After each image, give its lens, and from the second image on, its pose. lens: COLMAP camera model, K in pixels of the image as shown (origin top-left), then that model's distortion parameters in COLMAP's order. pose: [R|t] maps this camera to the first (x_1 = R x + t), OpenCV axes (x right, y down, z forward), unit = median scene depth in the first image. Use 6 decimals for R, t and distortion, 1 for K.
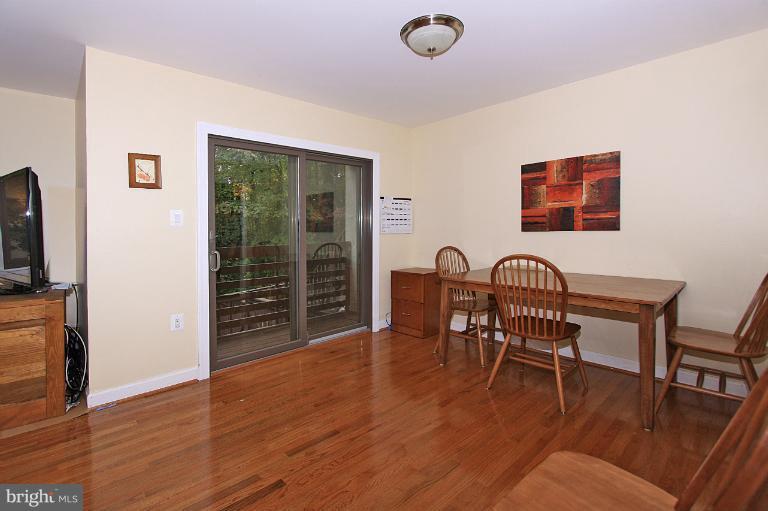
lens RADIAL K [[325.8, 0, 359.1], [0, 325.8, 239.4], [0, 0, 1]] dist [-0.000339, 0.000037]
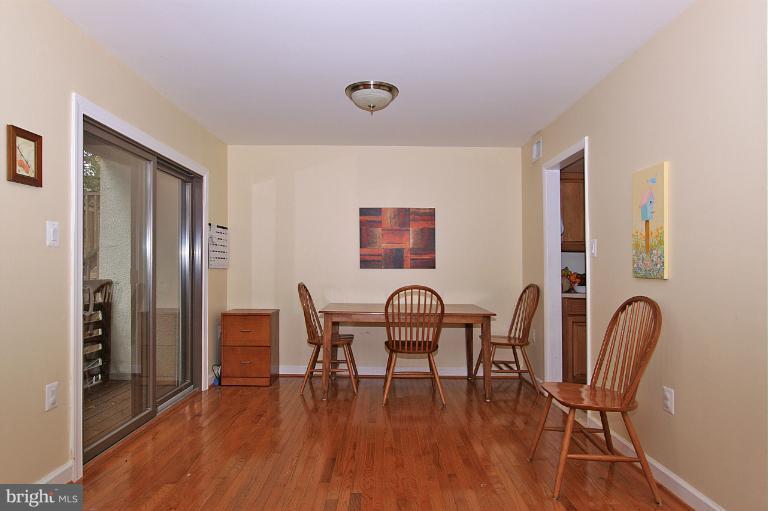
lens RADIAL K [[477.5, 0, 313.3], [0, 477.5, 258.3], [0, 0, 1]] dist [0.000367, 0.000257]
pose [[0.722822, 0.037817, 0.689999, -0.770632], [0.001875, 0.998390, -0.056684, 0.033983], [-0.691032, 0.042267, 0.721588, -0.037805]]
